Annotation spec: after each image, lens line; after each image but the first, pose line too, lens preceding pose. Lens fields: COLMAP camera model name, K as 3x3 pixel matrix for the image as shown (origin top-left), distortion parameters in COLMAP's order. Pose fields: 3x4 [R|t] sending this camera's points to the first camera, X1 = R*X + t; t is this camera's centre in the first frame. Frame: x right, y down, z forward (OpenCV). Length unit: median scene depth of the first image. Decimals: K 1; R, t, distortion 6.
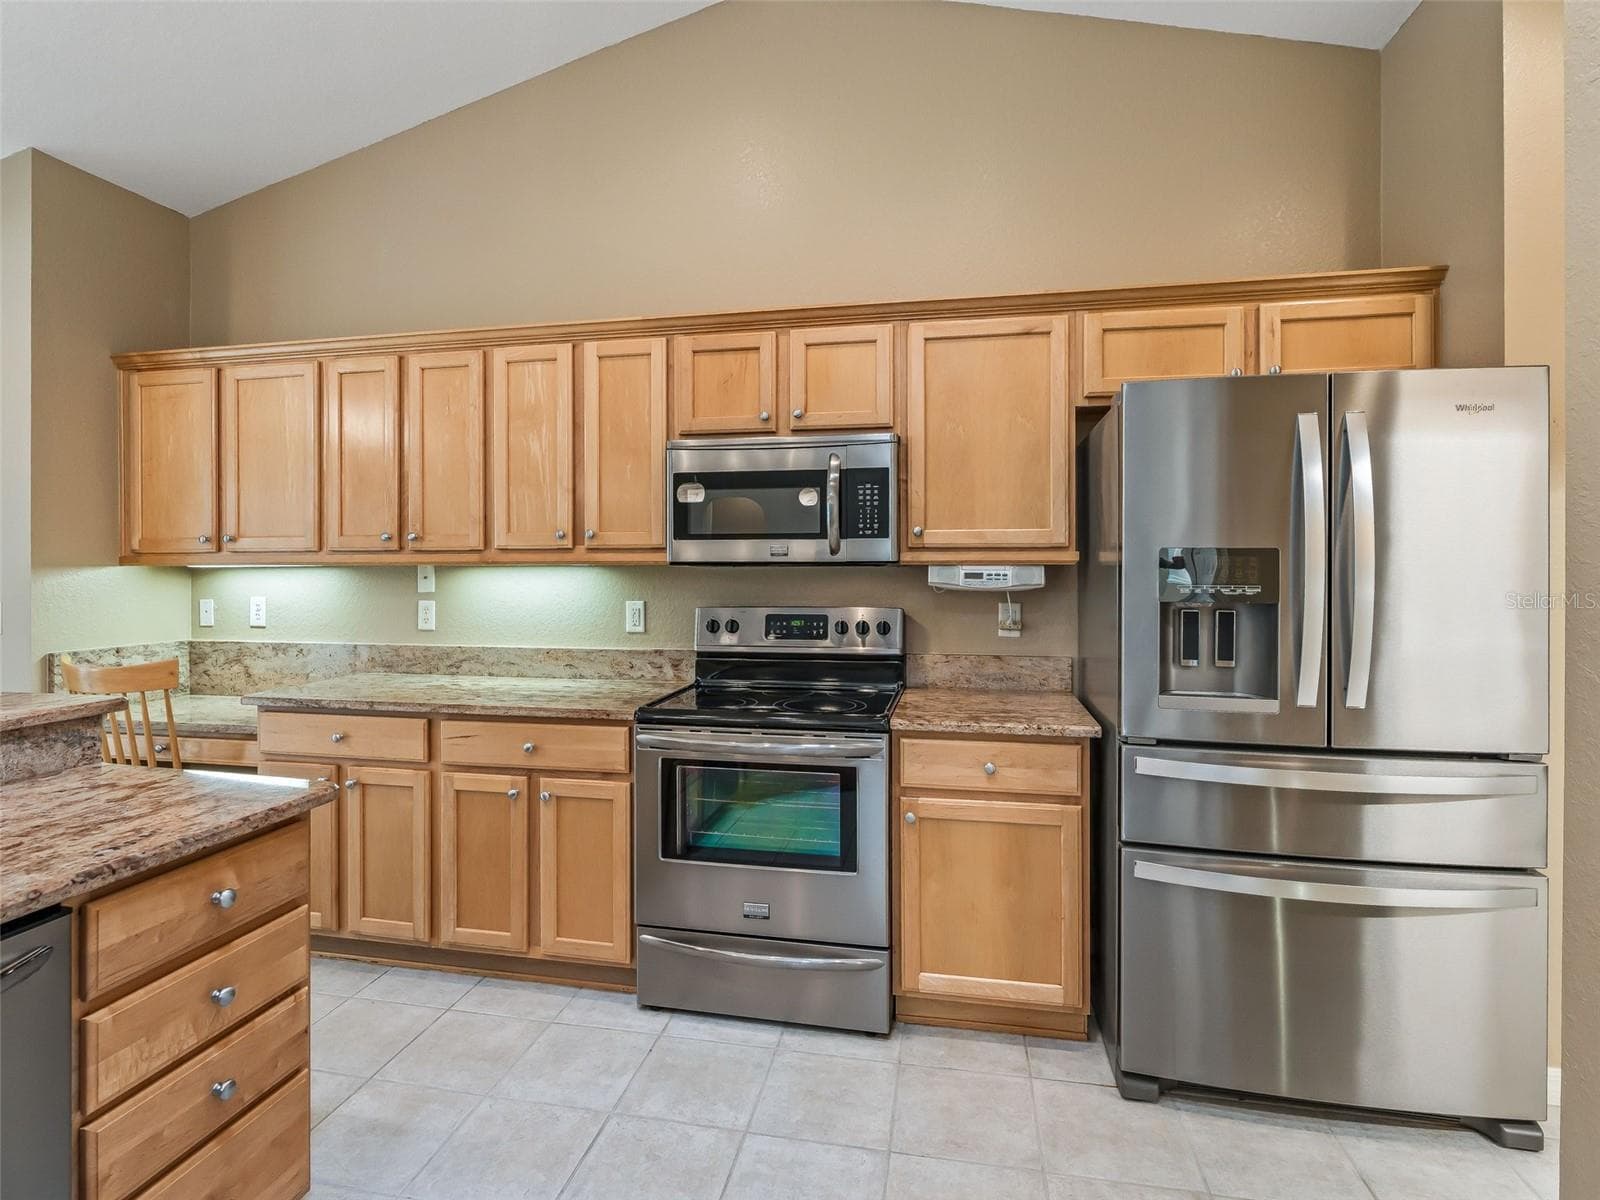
lens RADIAL K [[830.6, 0, 818.6], [0, 830.6, 563.7], [0, 0, 1]] dist [-0.000996, 0.001271]
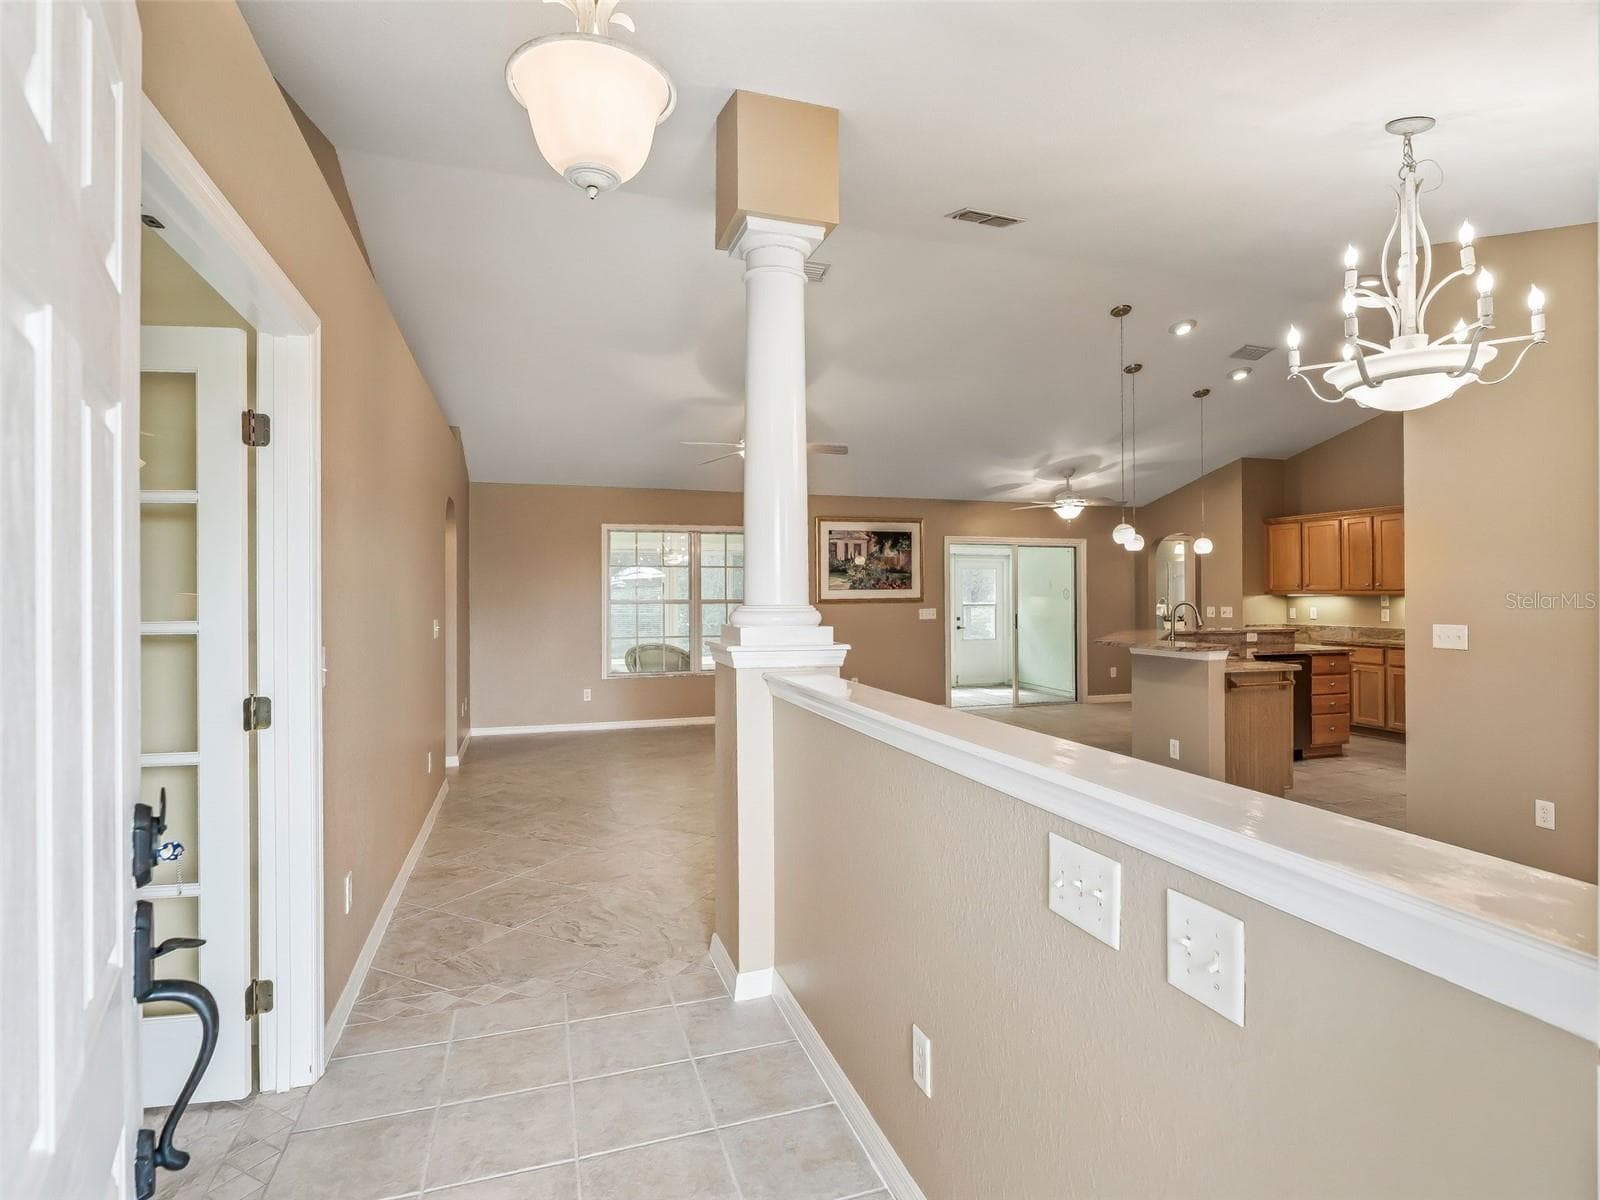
lens RADIAL K [[830.6, 0, 807.0], [0, 830.6, 589.5], [0, 0, 1]] dist [-0.000996, 0.001271]
pose [[0.476399, -0.005212, -0.879214, 0.911526], [0.005536, 0.999980, -0.002928, -0.017655], [0.879212, -0.003473, 0.476419, -1.746891]]
